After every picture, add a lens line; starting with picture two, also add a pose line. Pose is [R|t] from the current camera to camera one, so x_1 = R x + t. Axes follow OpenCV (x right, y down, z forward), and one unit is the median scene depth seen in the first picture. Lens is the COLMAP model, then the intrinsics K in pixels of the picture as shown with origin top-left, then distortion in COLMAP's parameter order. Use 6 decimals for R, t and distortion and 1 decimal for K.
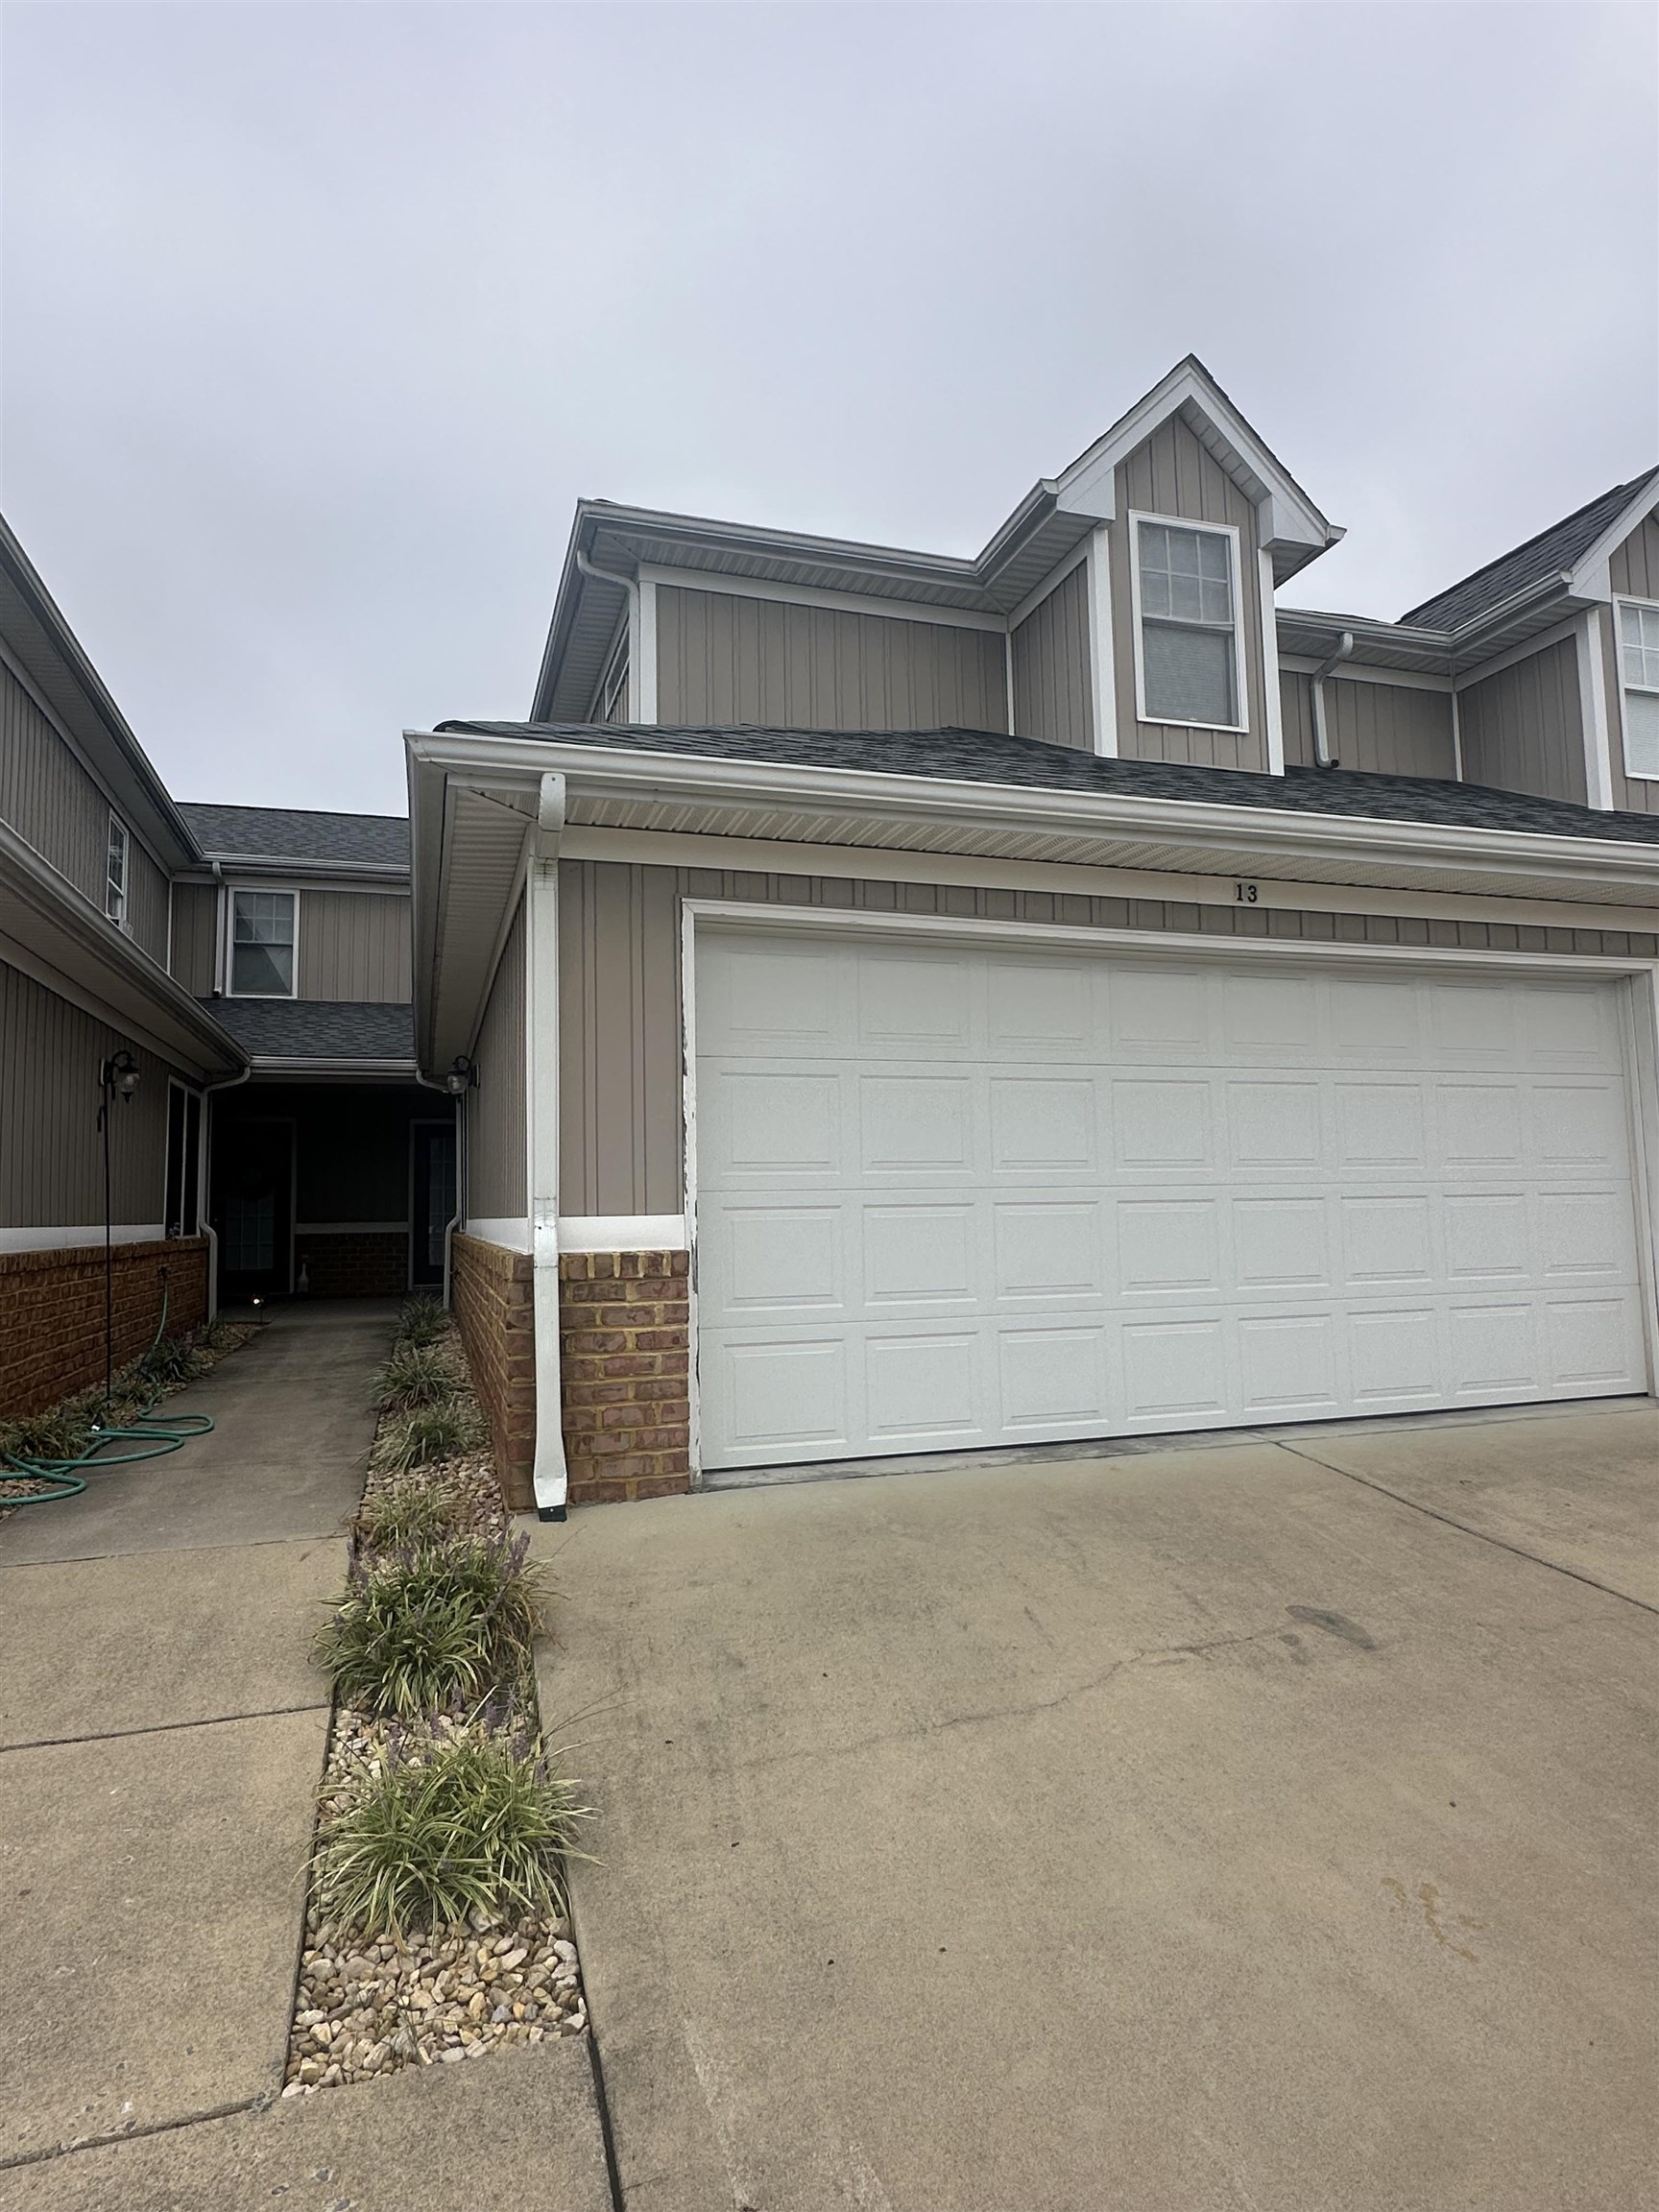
lens RADIAL K [[1298.1, 0, 829.5], [0, 1298.1, 1106.0], [0, 0, 1]] dist [-0.028759, -0.000129]
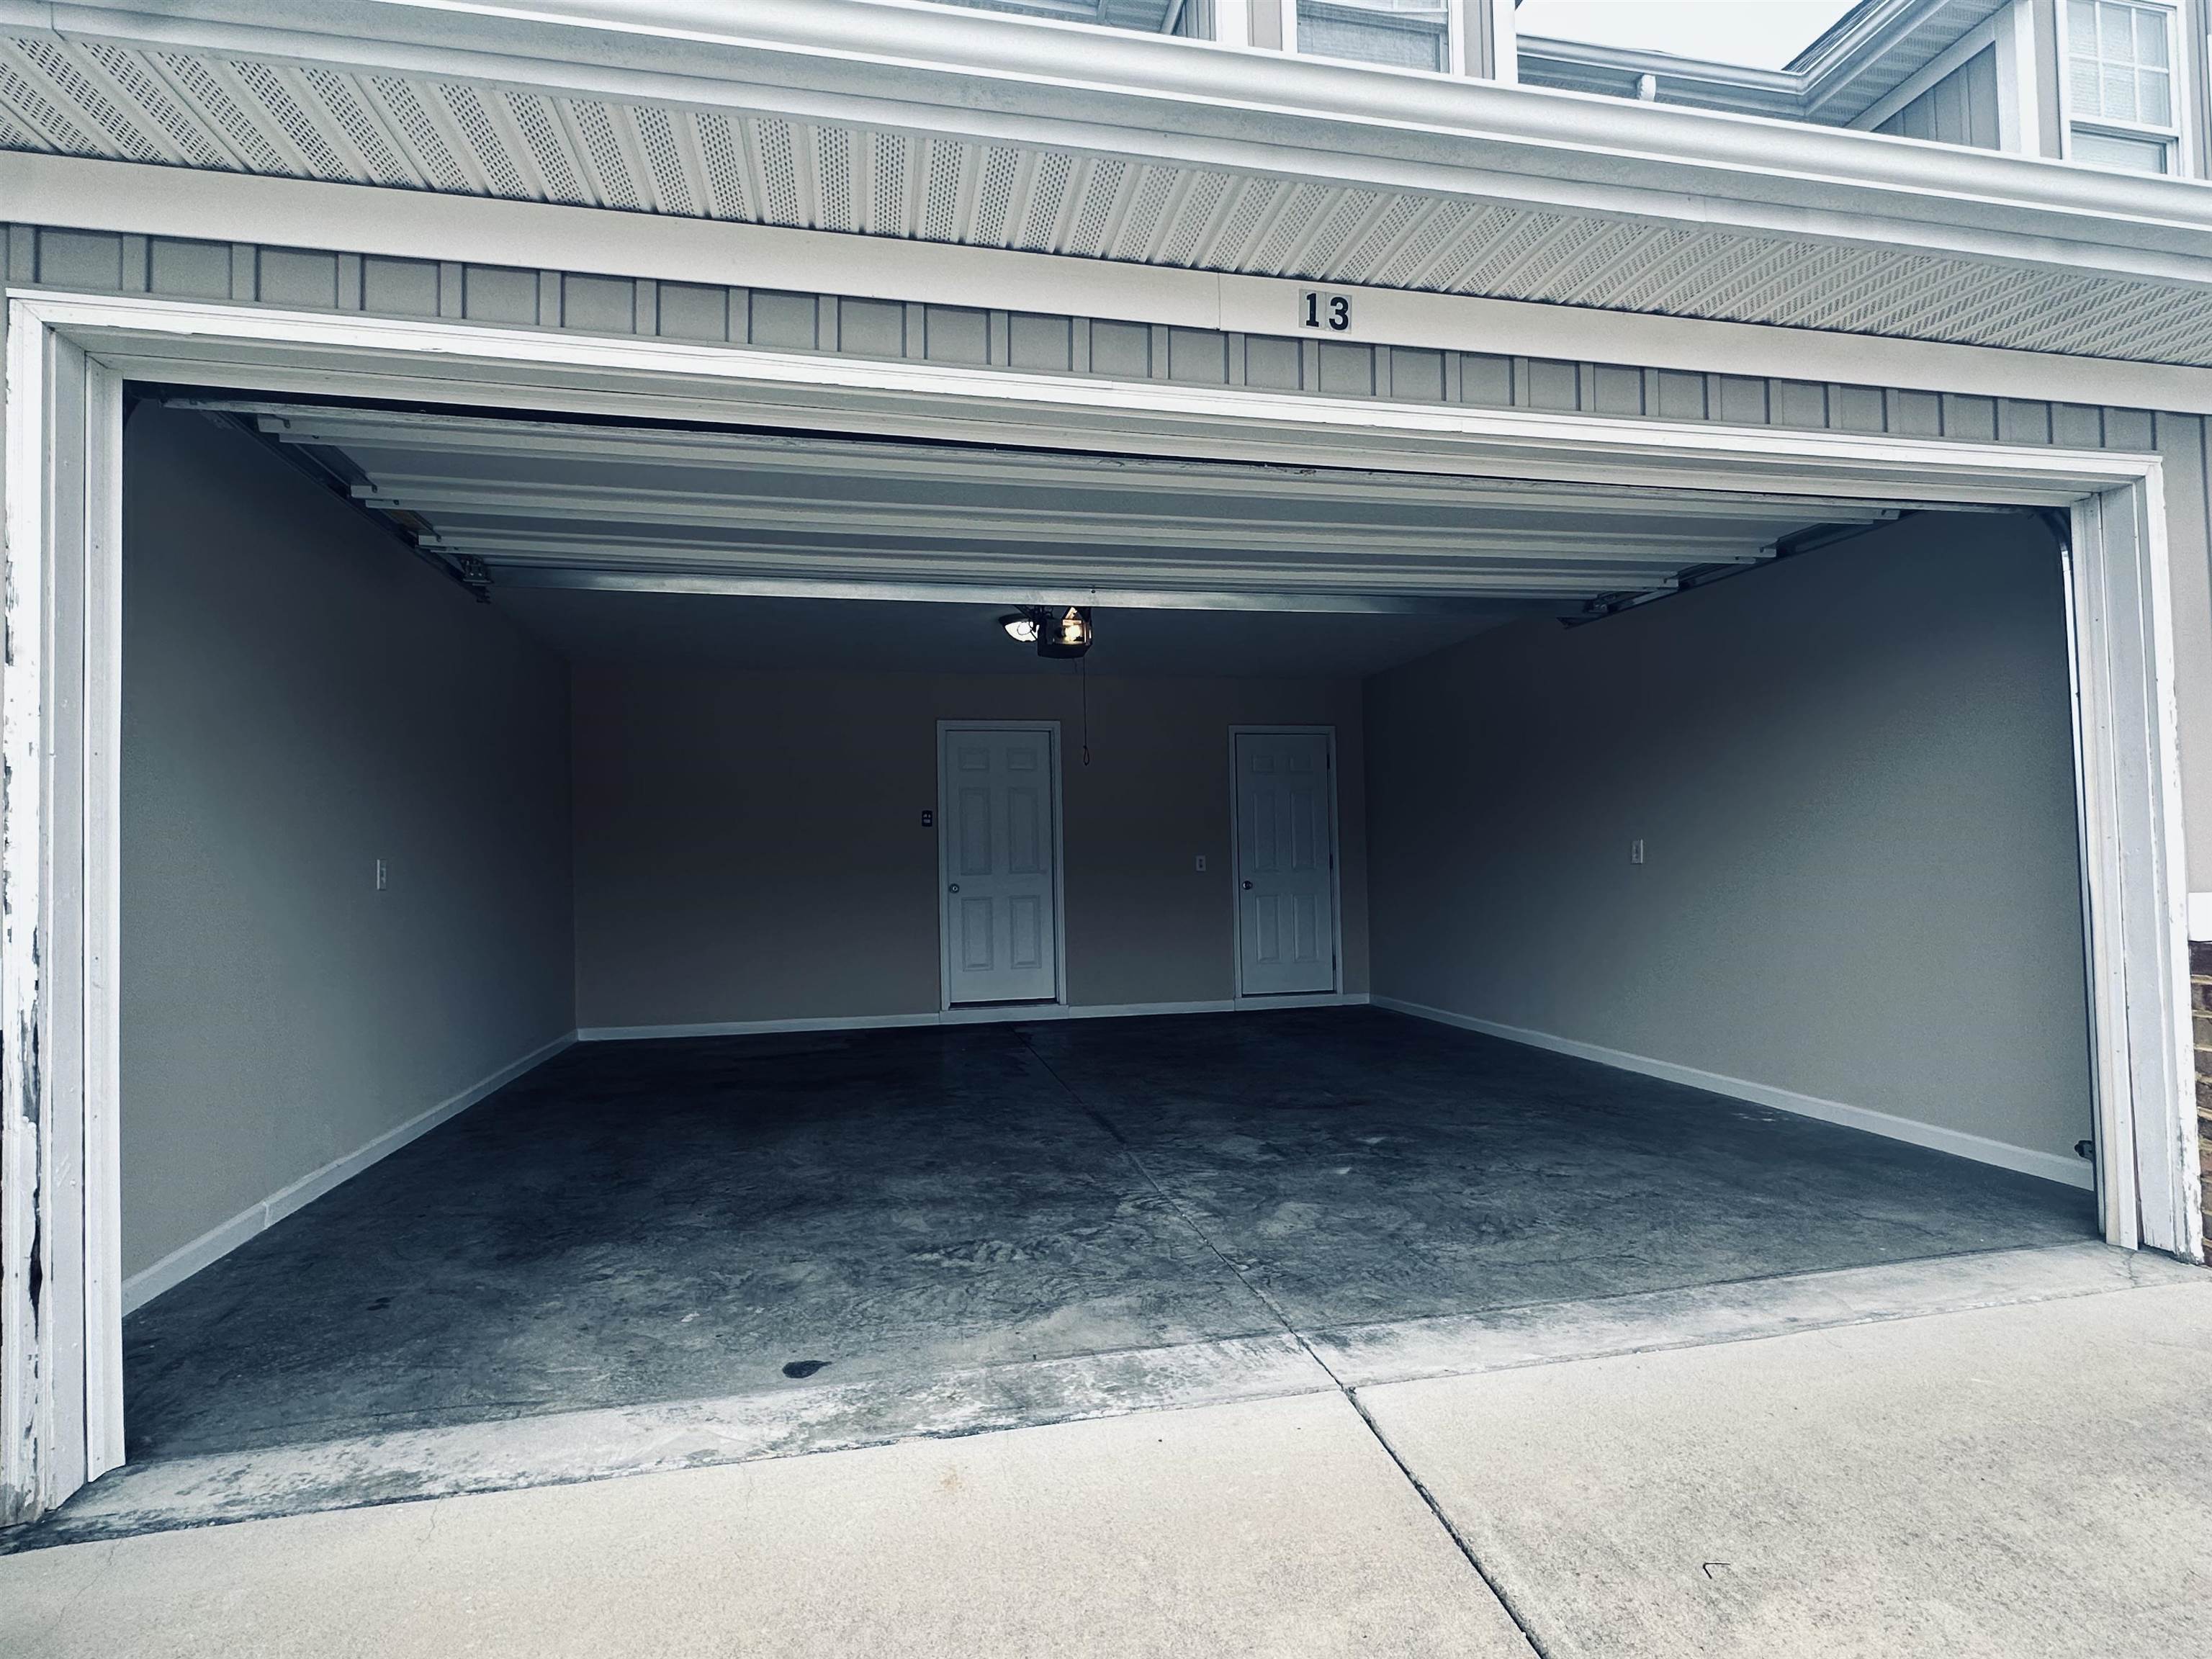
lens RADIAL K [[1162.8, 0, 1115.5], [0, 1162.8, 840.7], [0, 0, 1]] dist [-0.013437, 0.000733]
pose [[0.995612, -0.001347, -0.093569, 0.276535], [0.007715, 0.997674, 0.067731, 0.012793], [0.093260, -0.068156, 0.993306, 0.511178]]
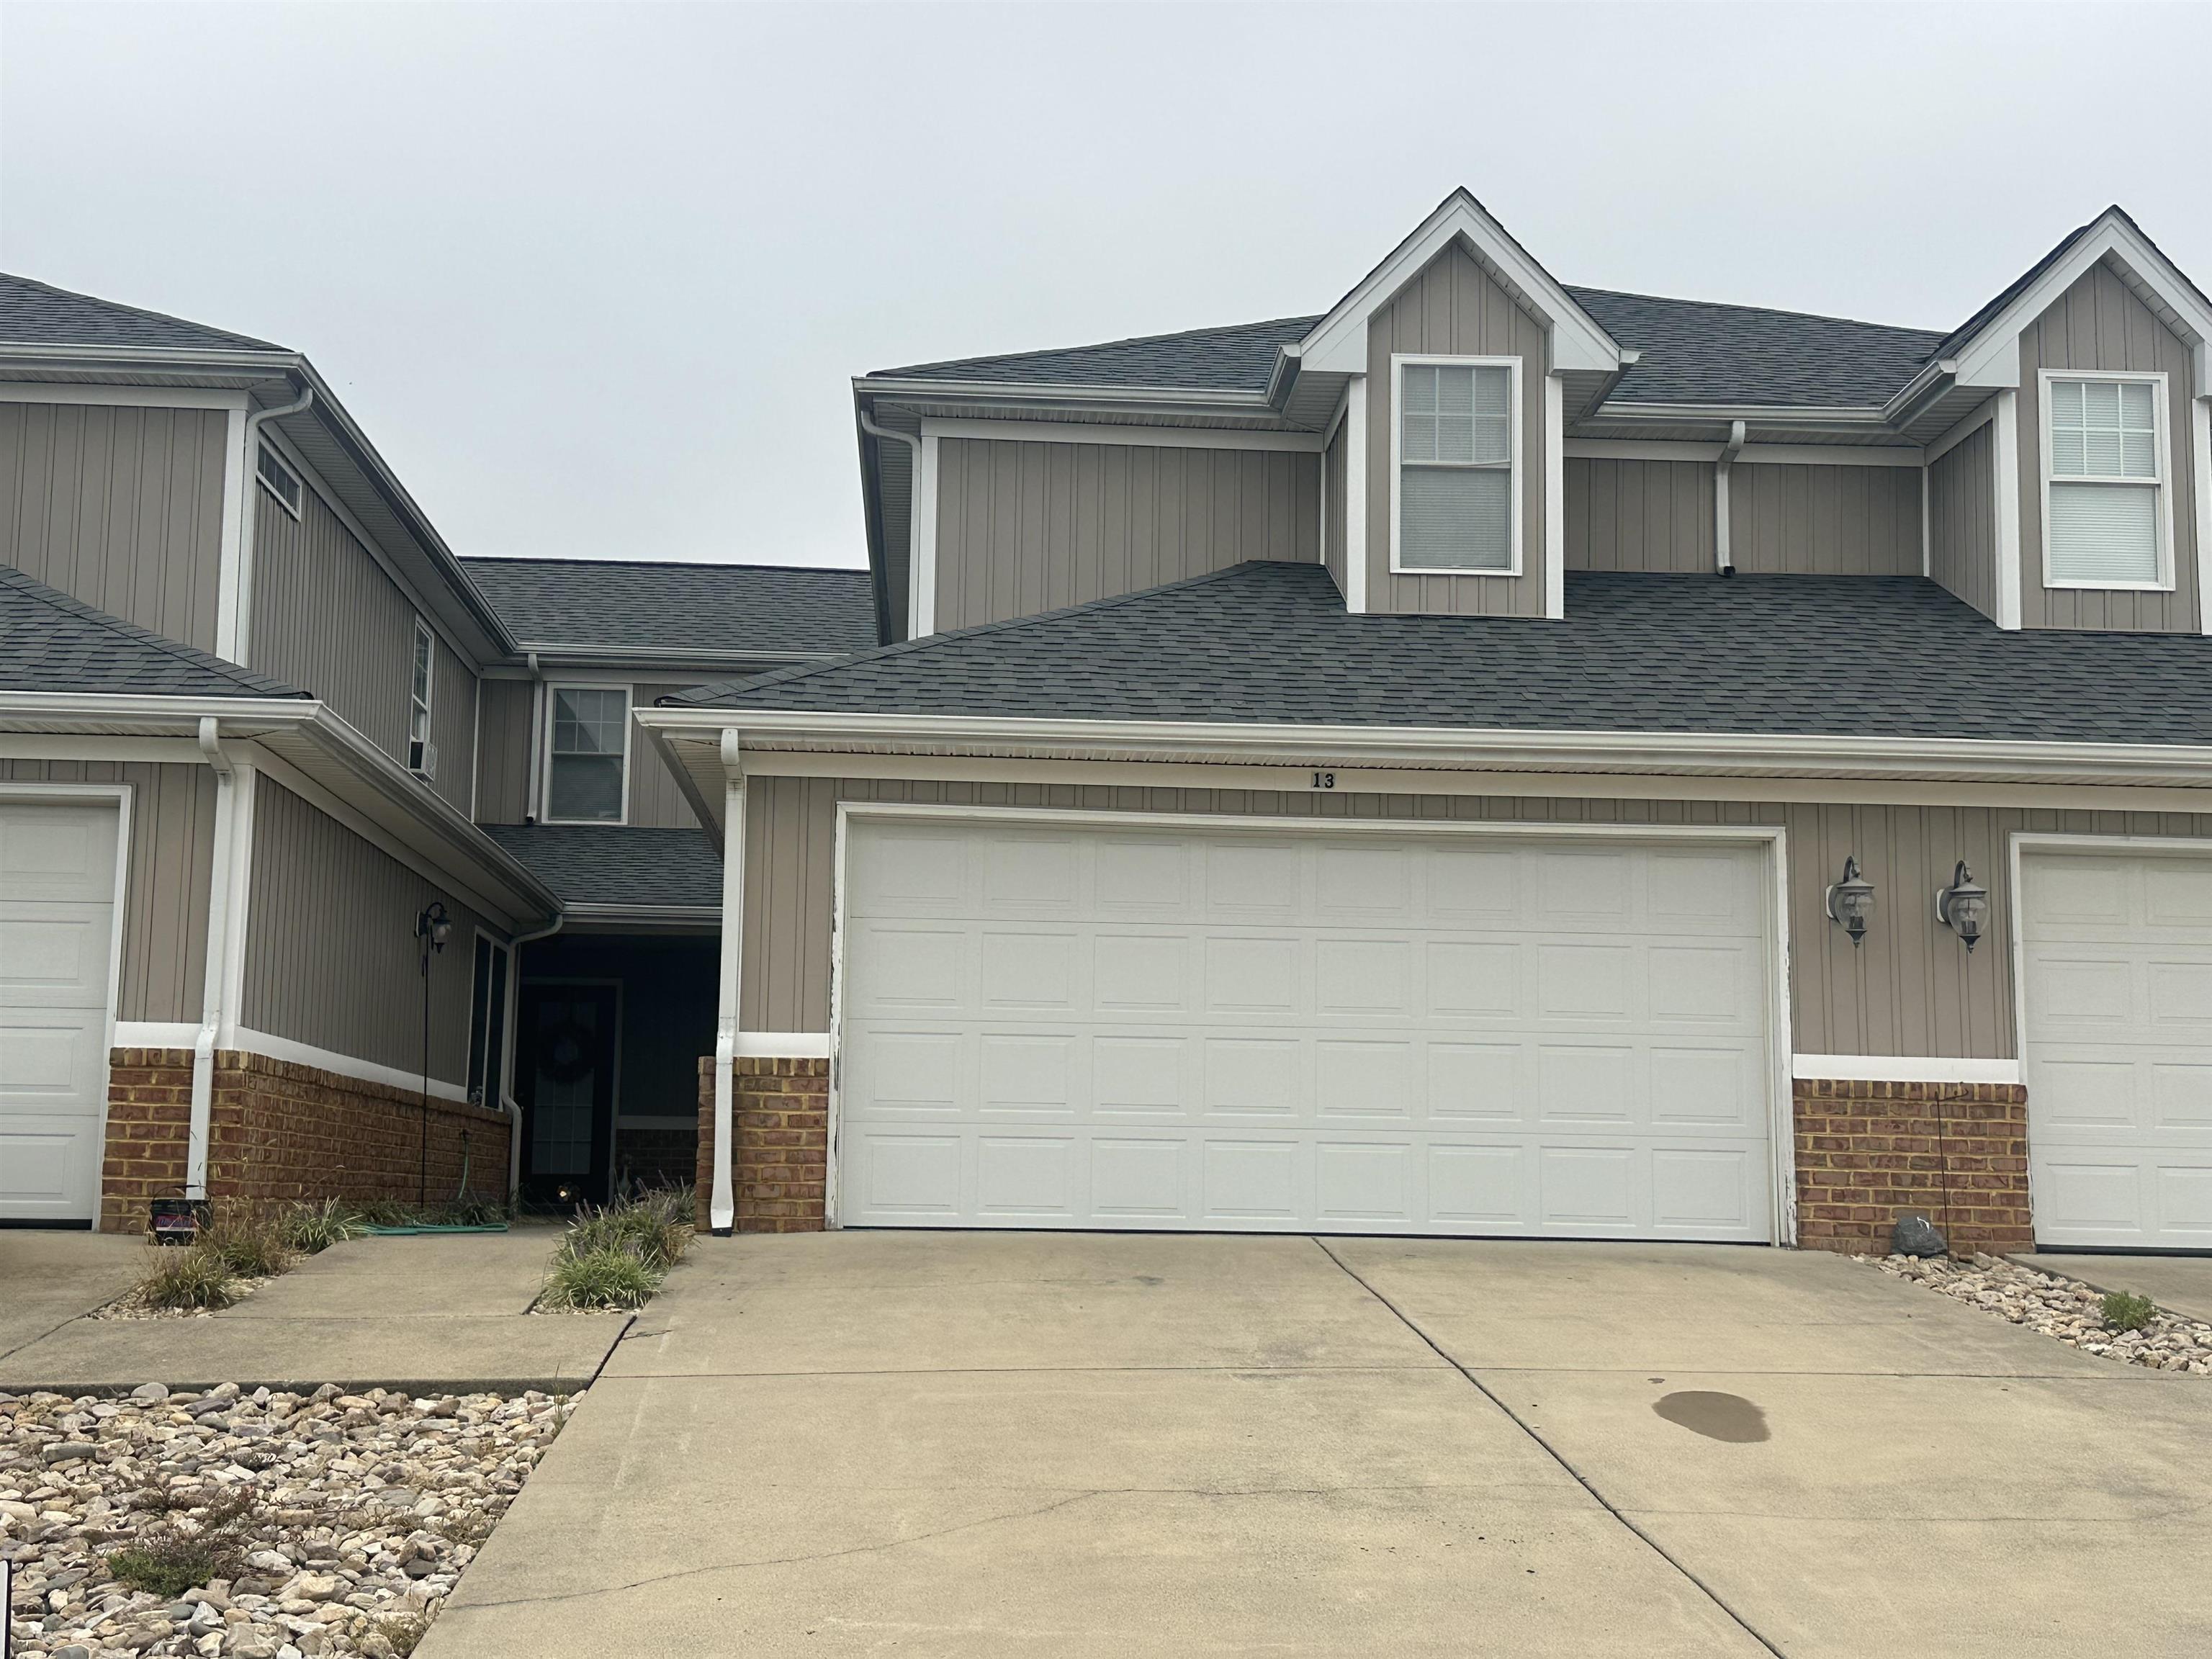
lens RADIAL K [[2863.6, 0, 1106.0], [0, 2863.6, 829.5], [0, 0, 1]] dist [0.065615, -0.005571]
pose [[0.968832, -0.001855, -0.247710, 0.764521], [-0.011864, 0.998477, -0.053878, 0.023308], [0.247433, 0.055137, 0.967335, -1.553191]]
